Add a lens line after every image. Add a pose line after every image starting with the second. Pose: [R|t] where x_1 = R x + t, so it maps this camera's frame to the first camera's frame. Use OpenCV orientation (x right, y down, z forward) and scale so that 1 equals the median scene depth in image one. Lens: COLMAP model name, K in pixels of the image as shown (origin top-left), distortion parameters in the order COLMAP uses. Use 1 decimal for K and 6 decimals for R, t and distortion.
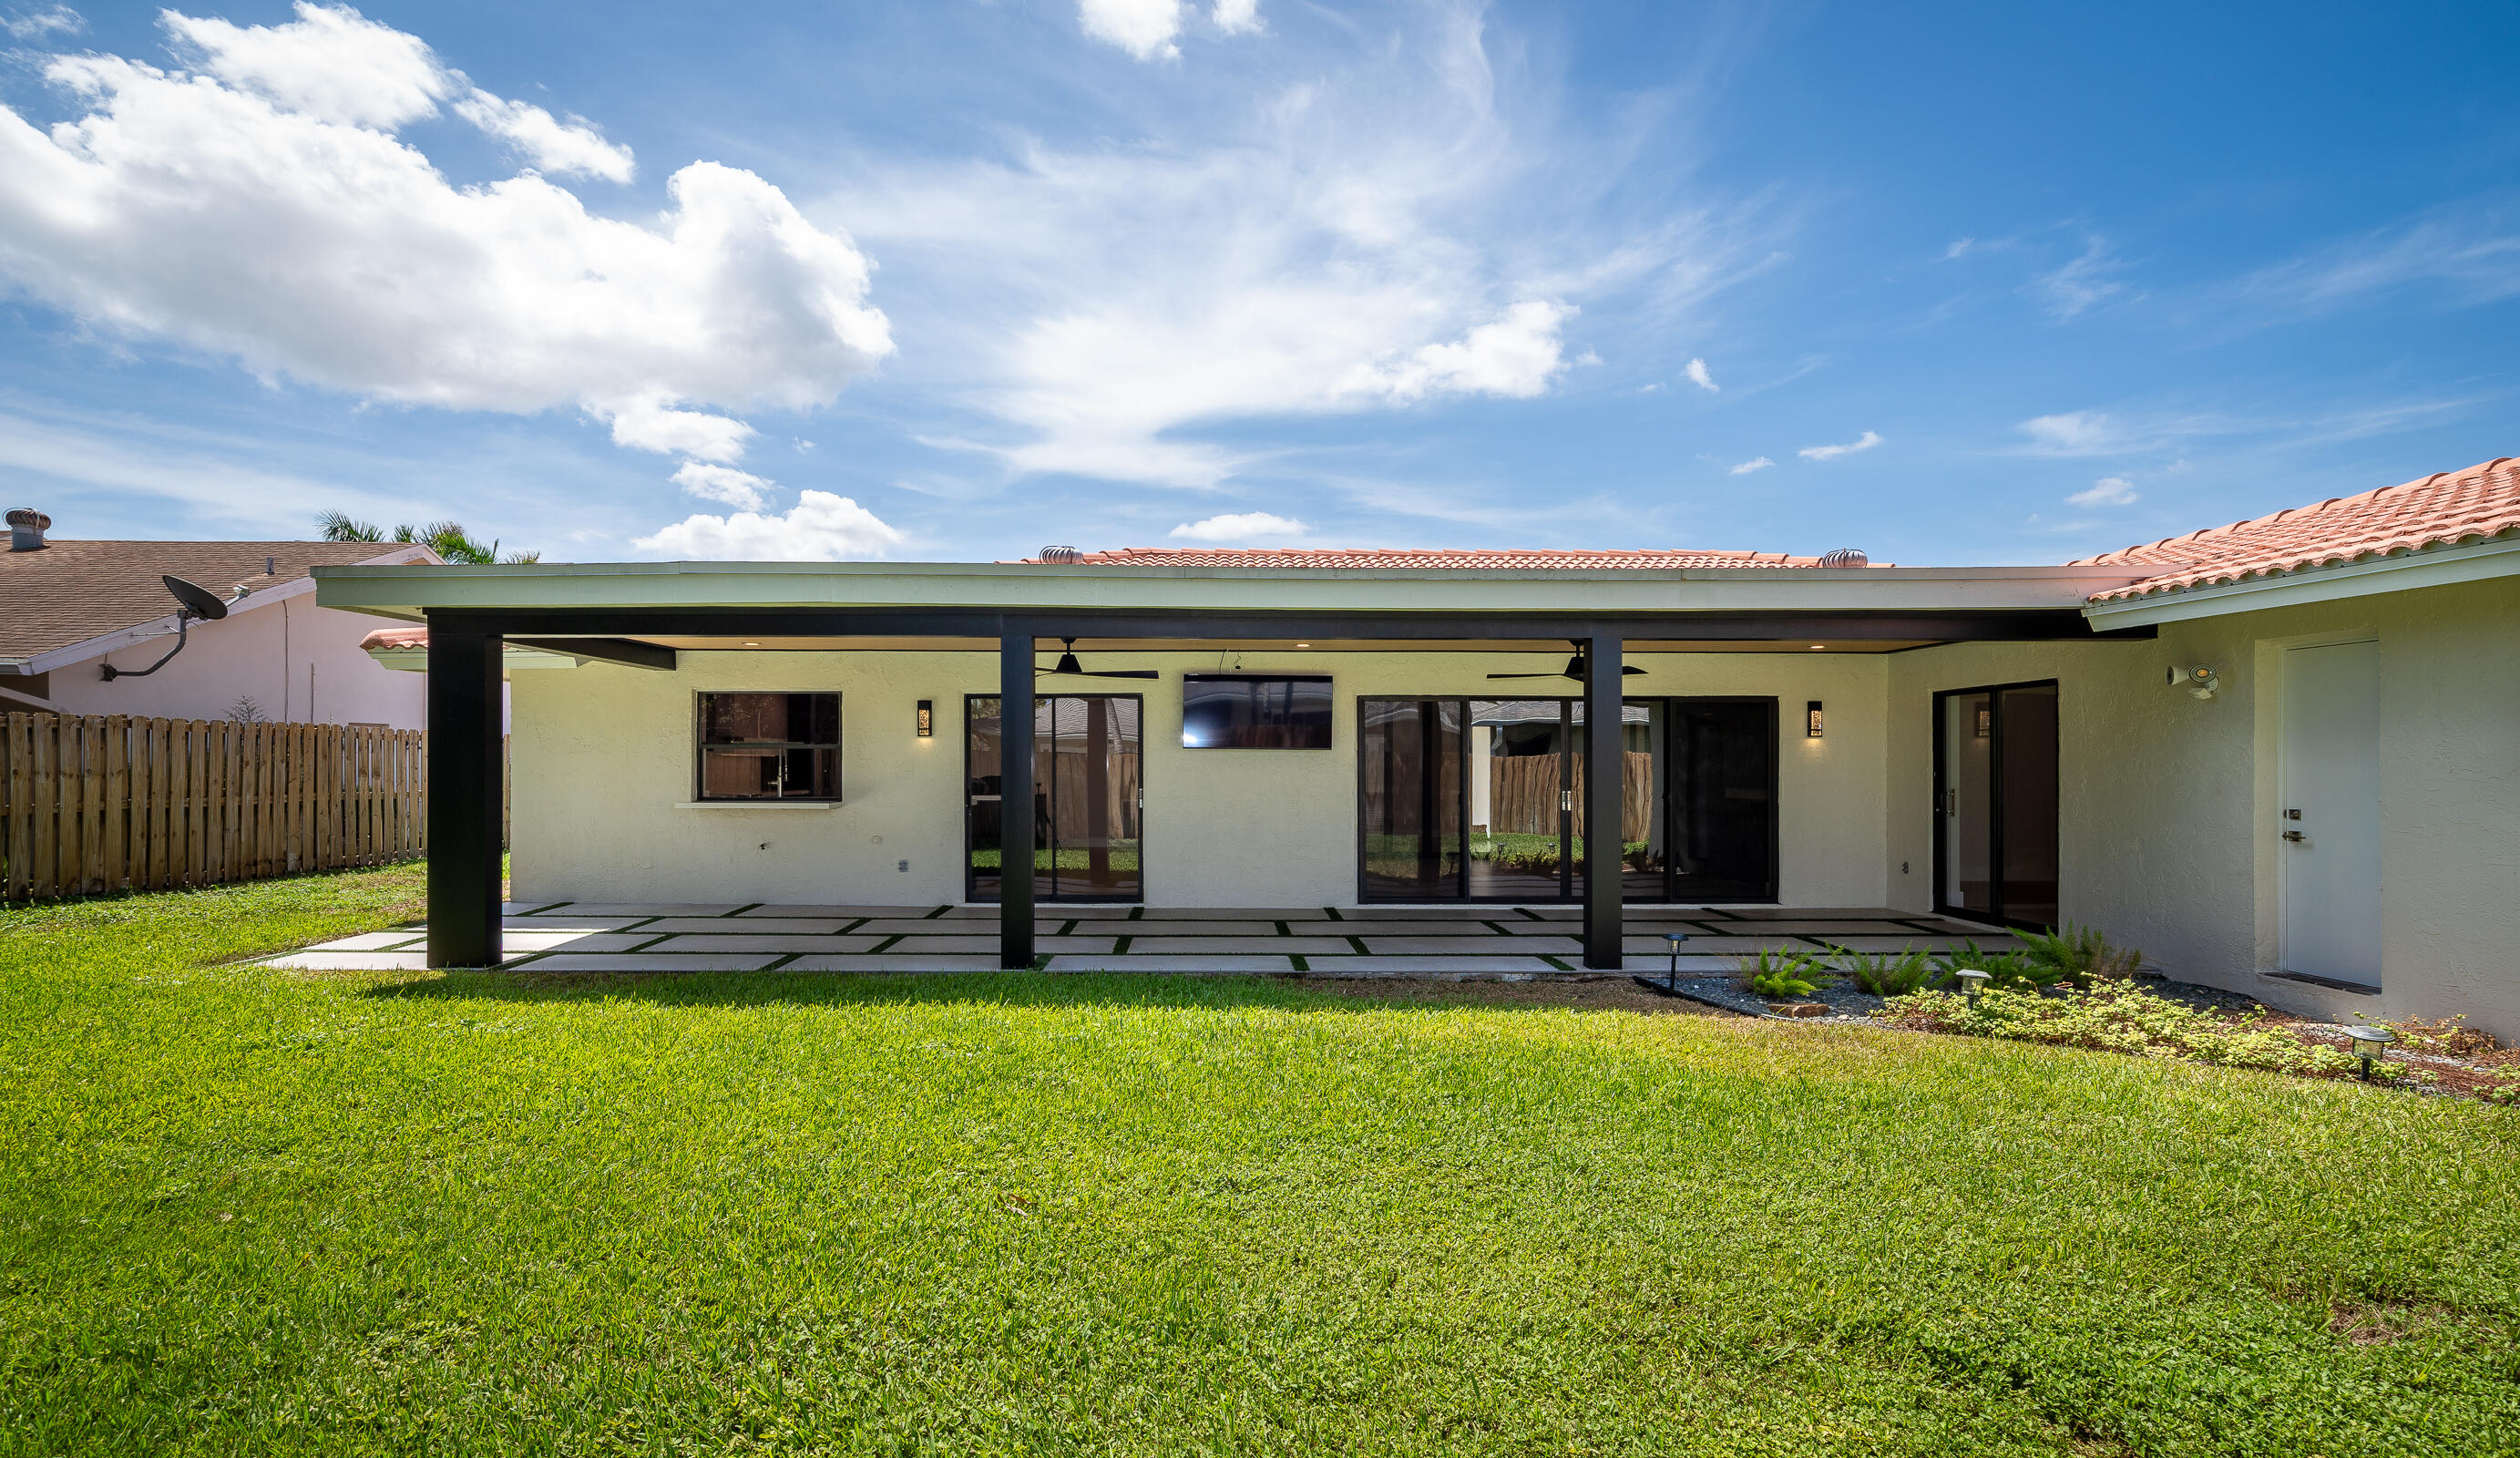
lens RADIAL K [[1289.3, 0, 1209.9], [0, 1289.3, 771.9], [0, 0, 1]] dist [-0.003943, 0.012548]
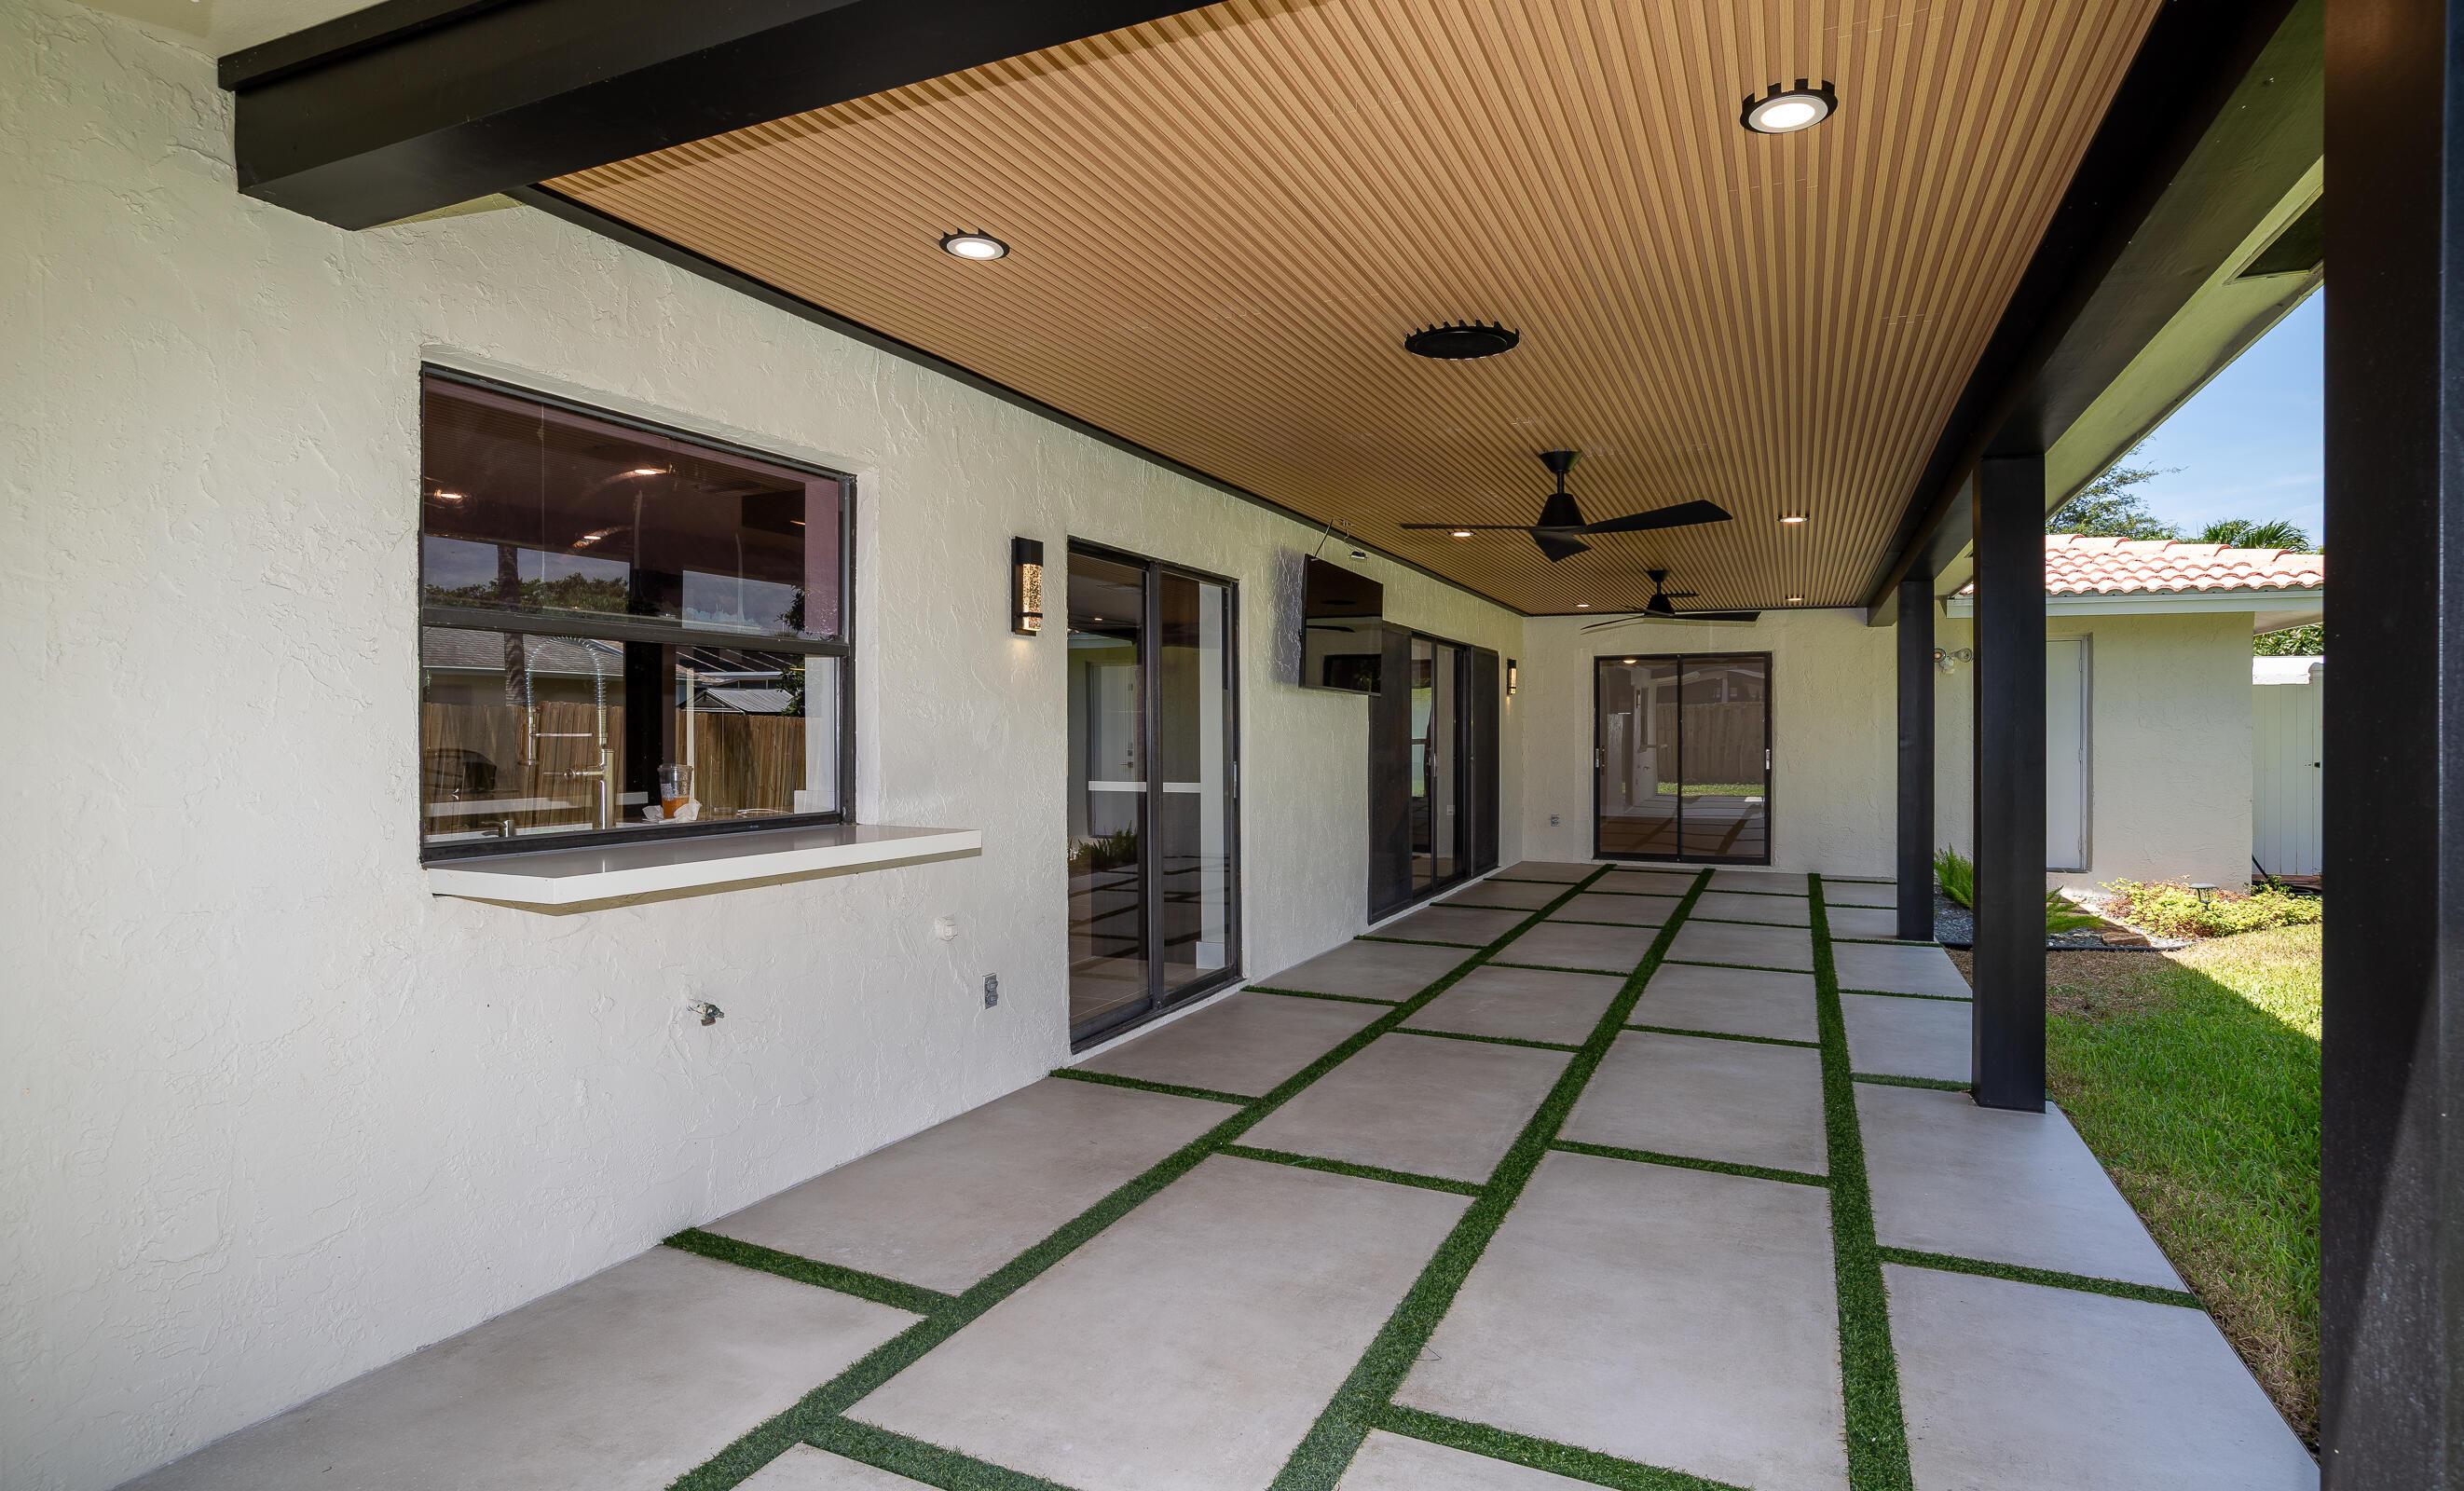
lens RADIAL K [[1318.0, 0, 1228.8], [0, 1318.0, 747.5], [0, 0, 1]] dist [-0.055789, 0.044047]
pose [[0.402485, -0.011821, 0.915350, -0.548033], [0.006011, 0.999929, 0.010270, 0.001370], [-0.915407, 0.001369, 0.402527, 0.790199]]
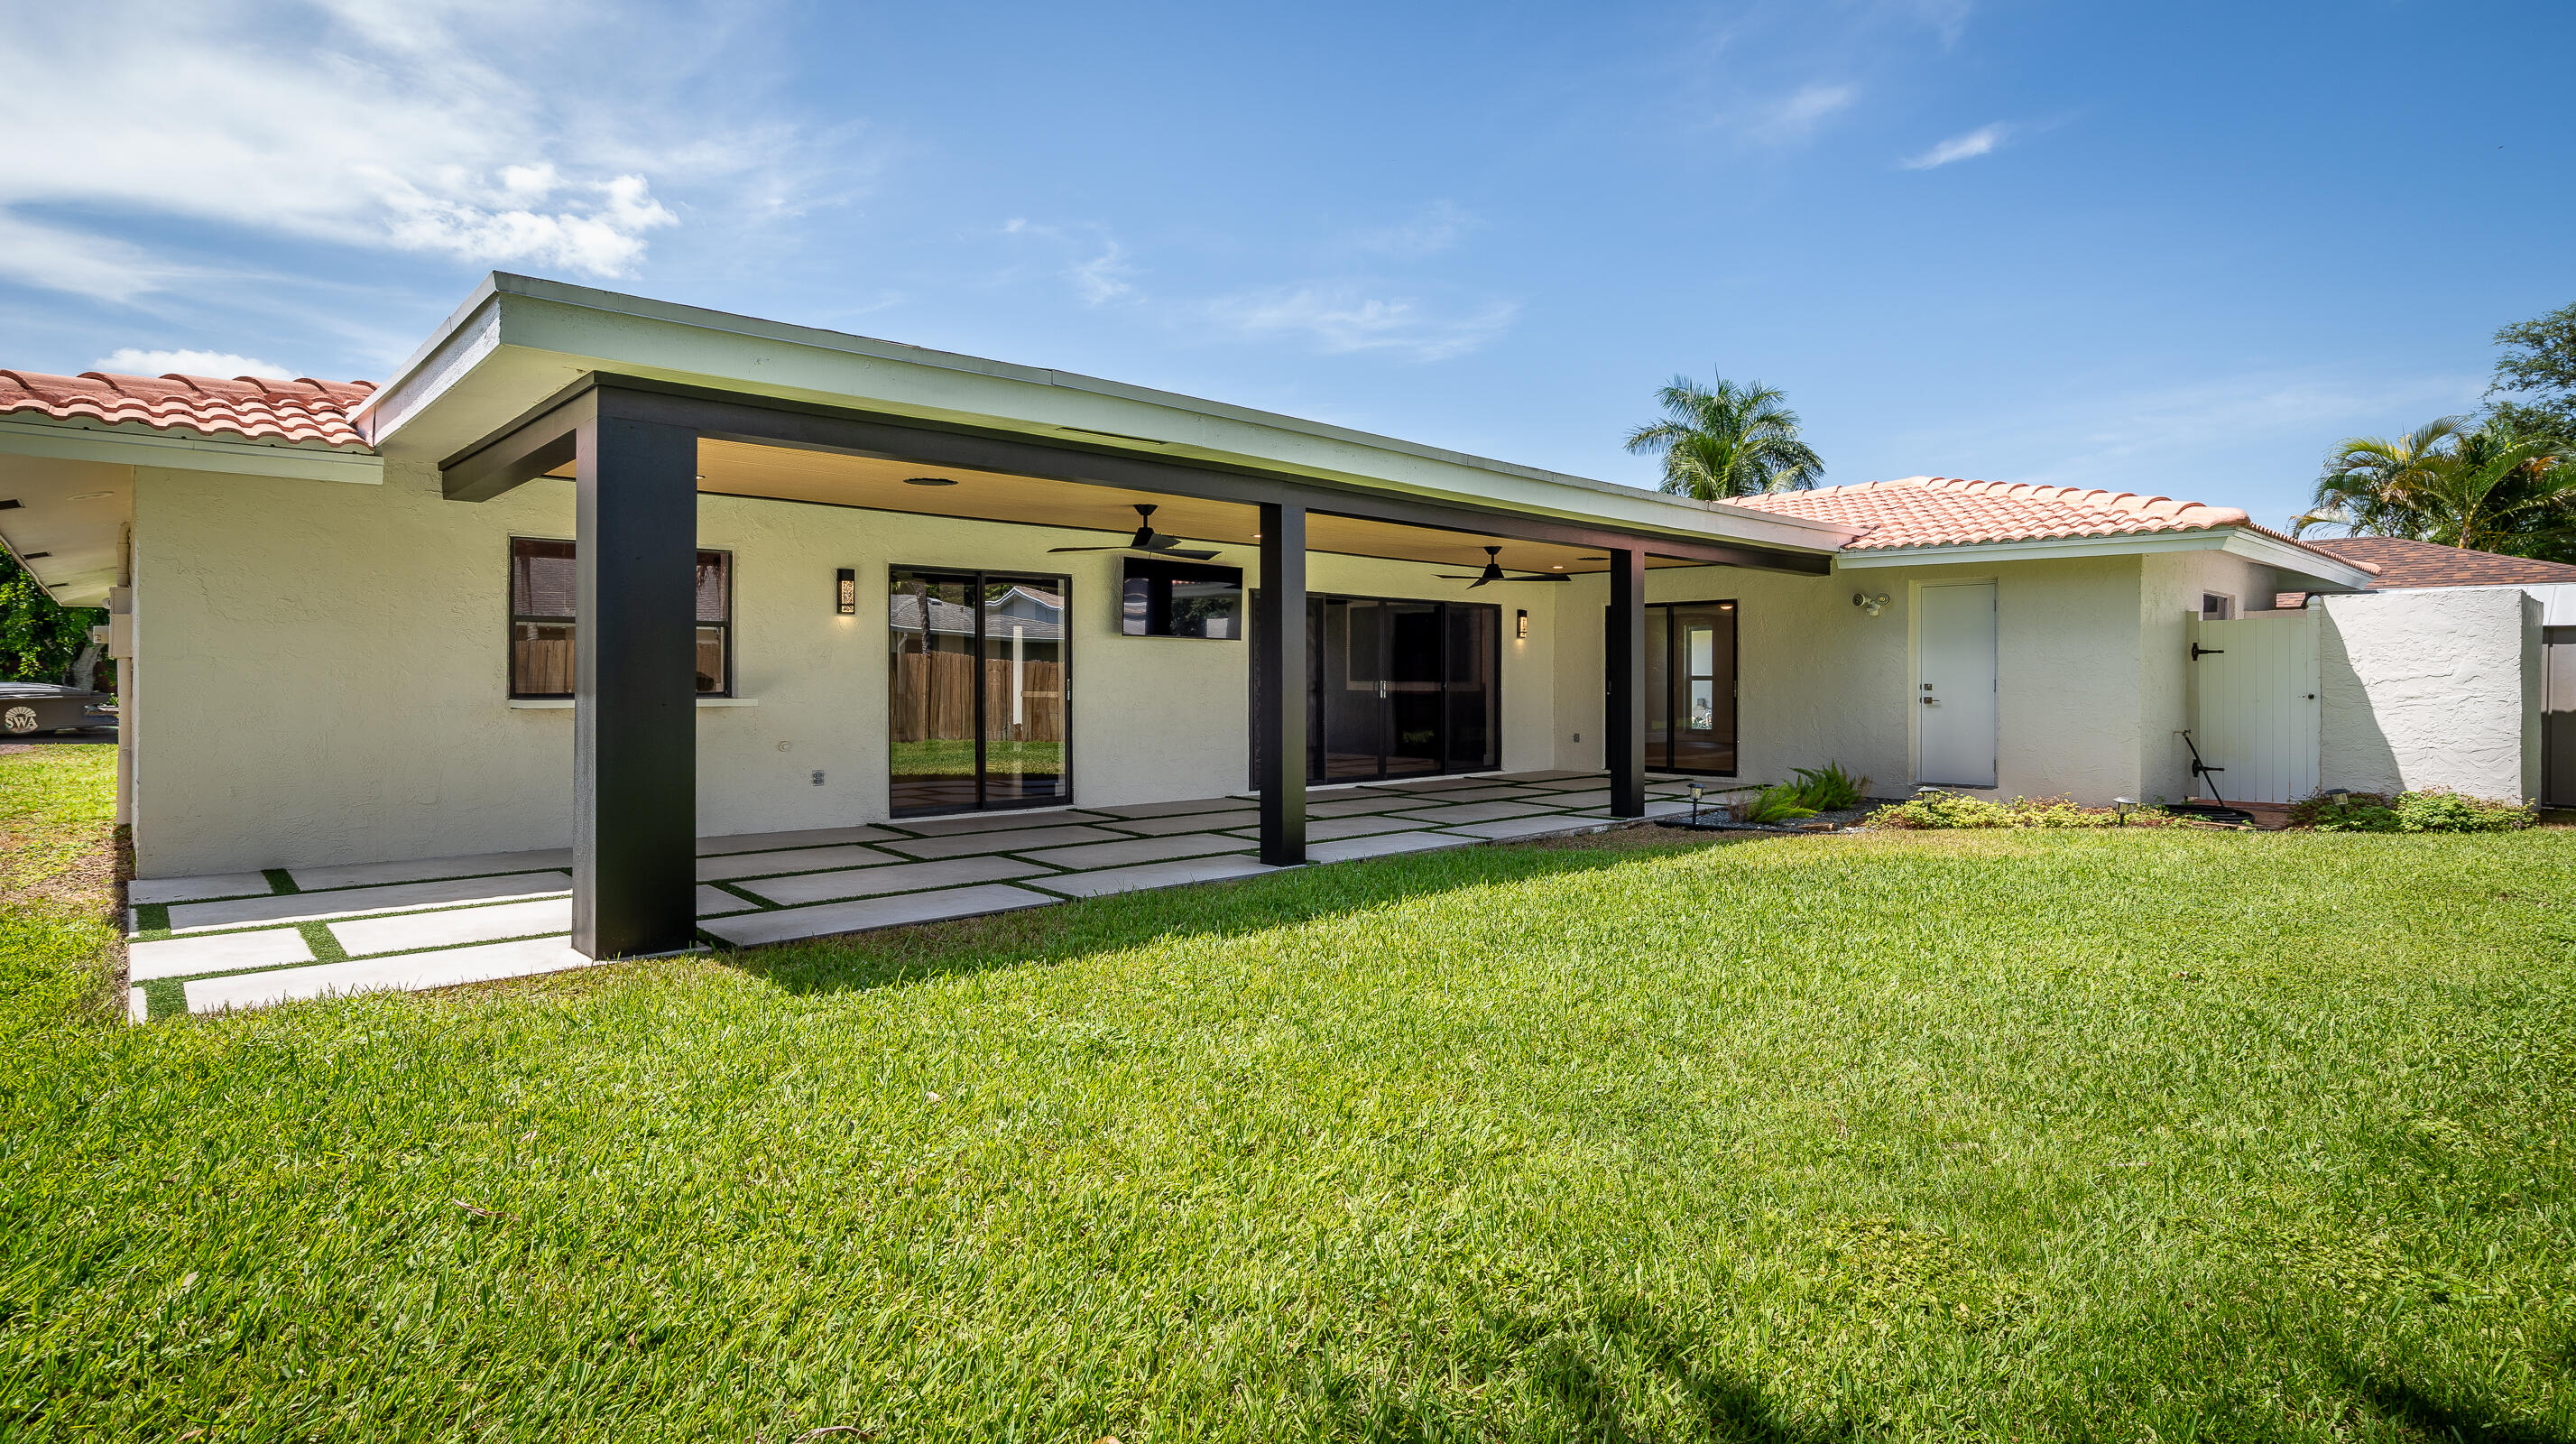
lens RADIAL K [[1270.9, 0, 1292.1], [0, 1270.9, 684.0], [0, 0, 1]] dist [-0.002974, 0.008252]
pose [[0.731745, -0.003948, 0.681567, -0.556456], [0.002770, 0.999992, 0.002818, 0.014096], [-0.681573, -0.000174, 0.731750, 0.232027]]
